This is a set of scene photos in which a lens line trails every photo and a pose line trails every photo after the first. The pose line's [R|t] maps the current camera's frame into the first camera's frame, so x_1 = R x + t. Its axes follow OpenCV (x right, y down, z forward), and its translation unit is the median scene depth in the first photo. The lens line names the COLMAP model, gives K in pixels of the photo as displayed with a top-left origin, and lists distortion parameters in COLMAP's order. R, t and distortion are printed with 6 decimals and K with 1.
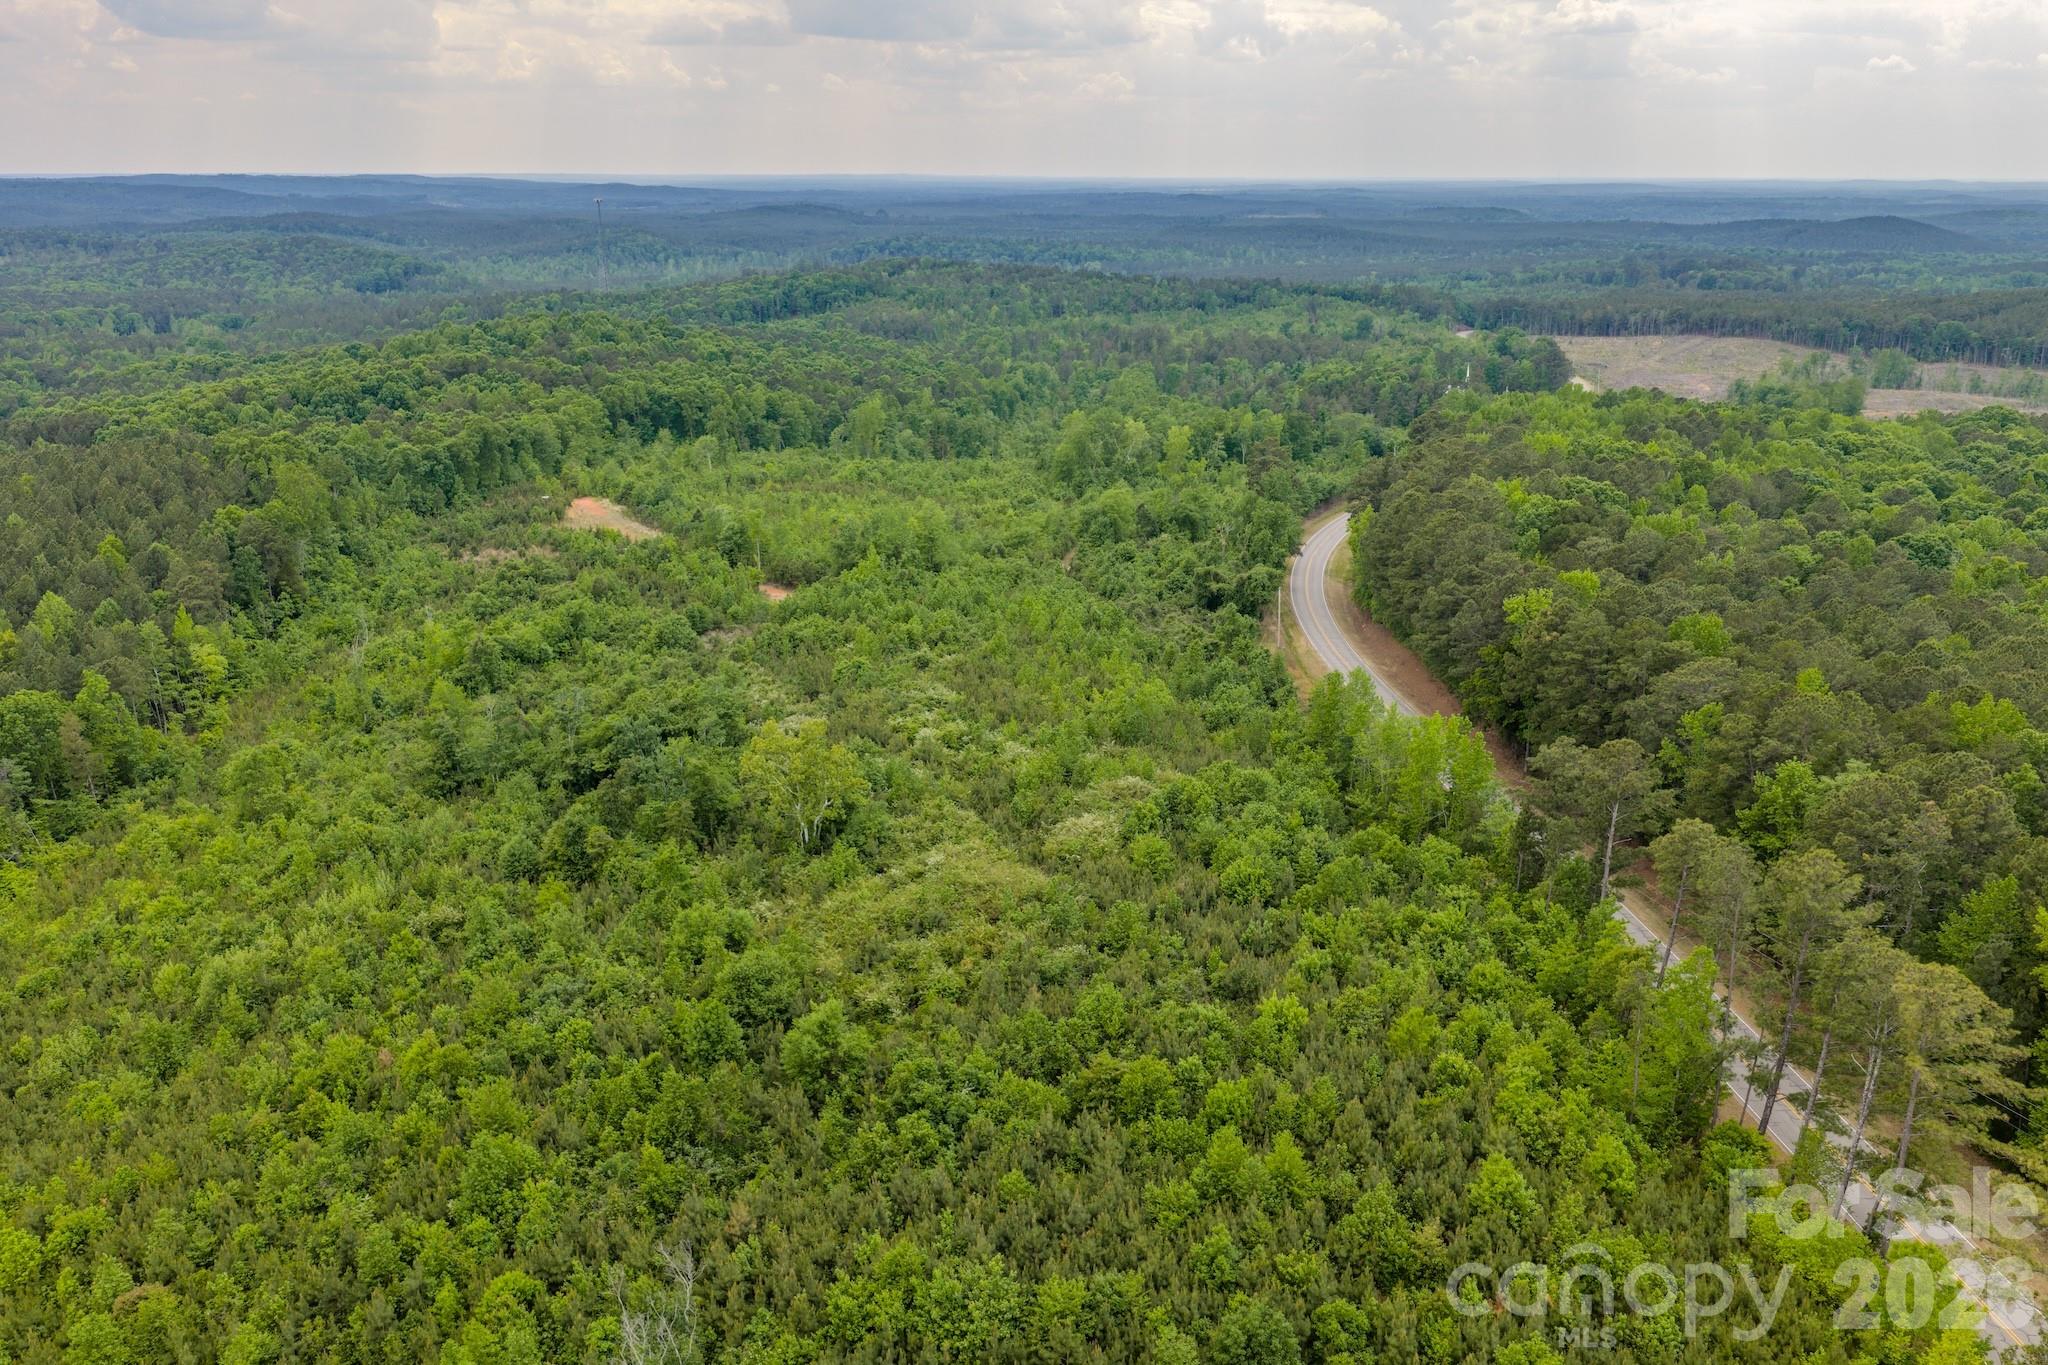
lens RADIAL K [[1702.4, 0, 1021.5], [0, 1702.4, 678.2], [0, 0, 1]] dist [0.019004, -0.022381]
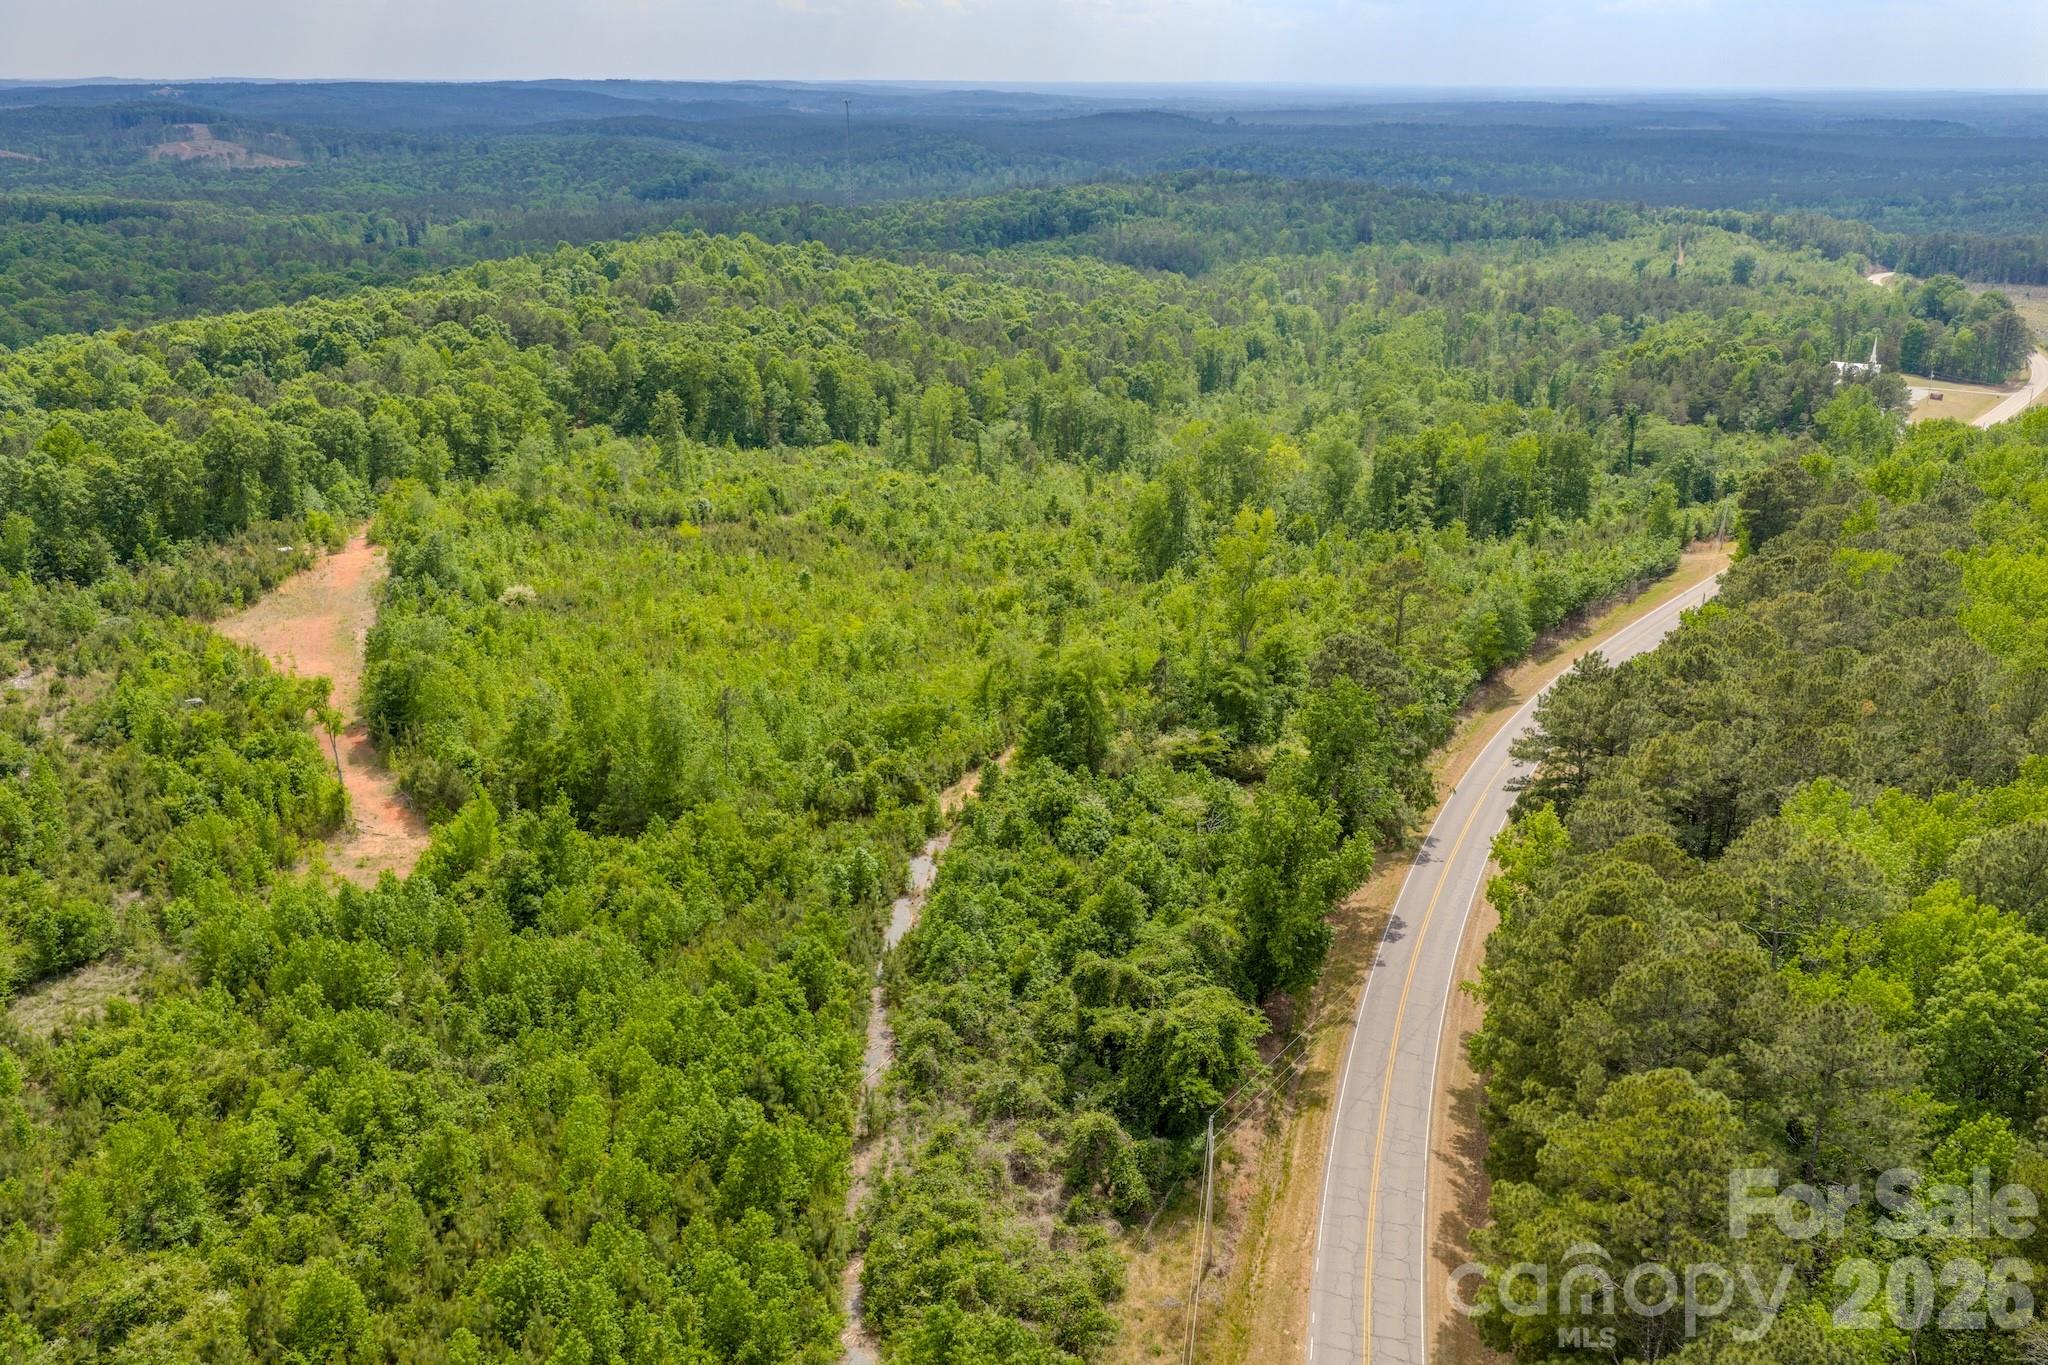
lens RADIAL K [[1702.4, 0, 1027.2], [0, 1702.4, 677.6], [0, 0, 1]] dist [0.019004, -0.022381]
pose [[0.978729, 0.070691, -0.192593, 0.037221], [-0.061291, 0.996639, 0.054344, -0.034764], [0.195787, -0.041384, 0.979773, 0.135059]]
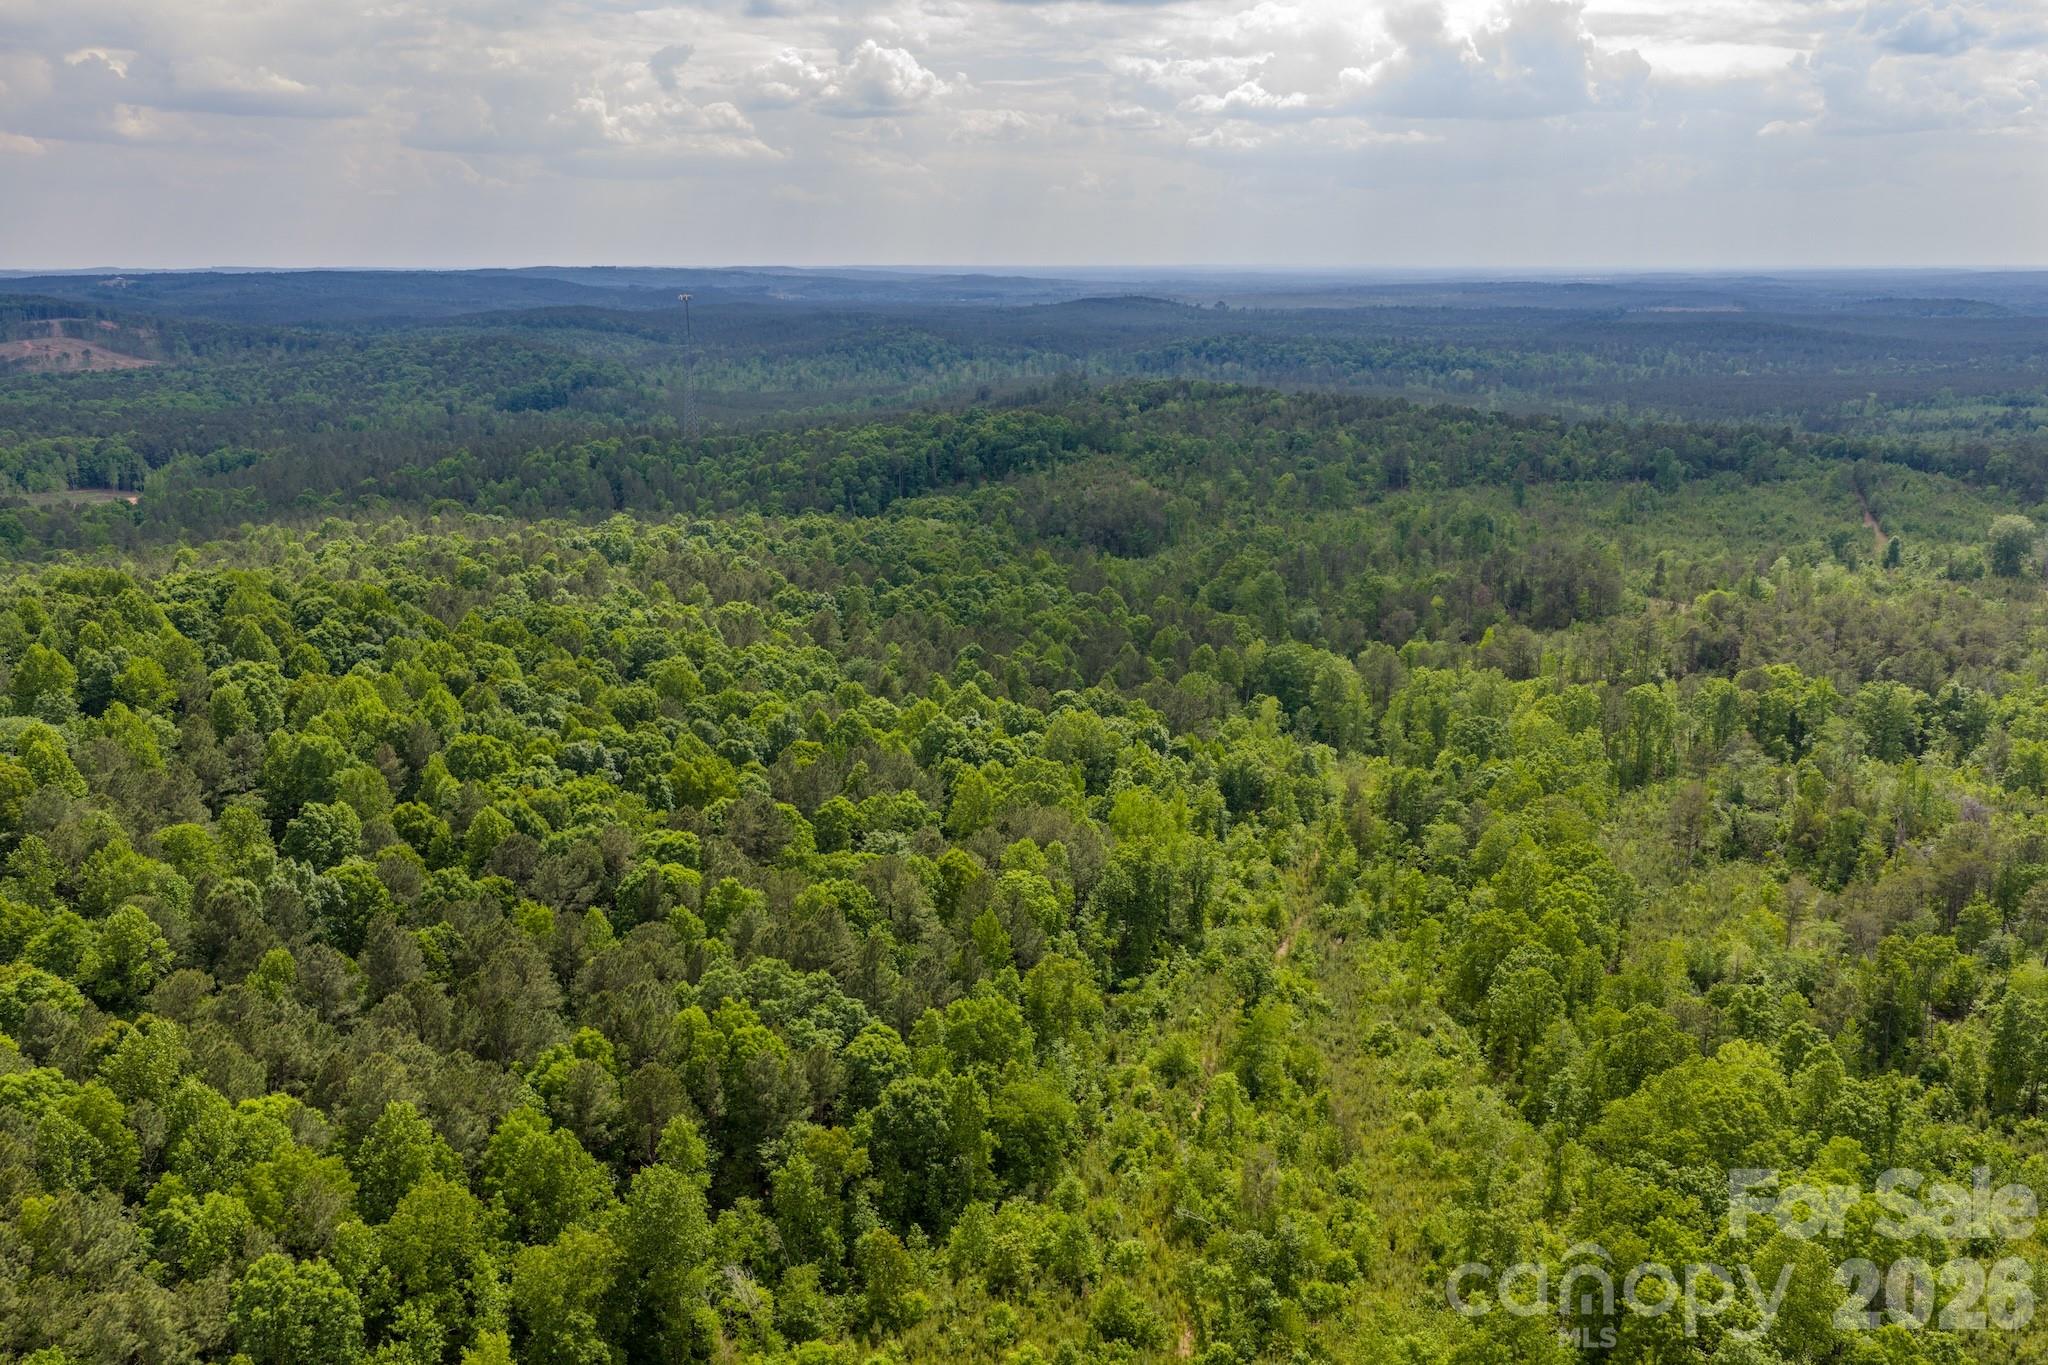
lens RADIAL K [[1702.4, 0, 1025.4], [0, 1702.4, 691.4], [0, 0, 1]] dist [0.019004, -0.022381]
pose [[0.978696, 0.046716, -0.199930, 0.017132], [-0.055114, 0.997807, -0.036643, -0.114210], [0.197780, 0.046881, 0.979125, 0.398237]]
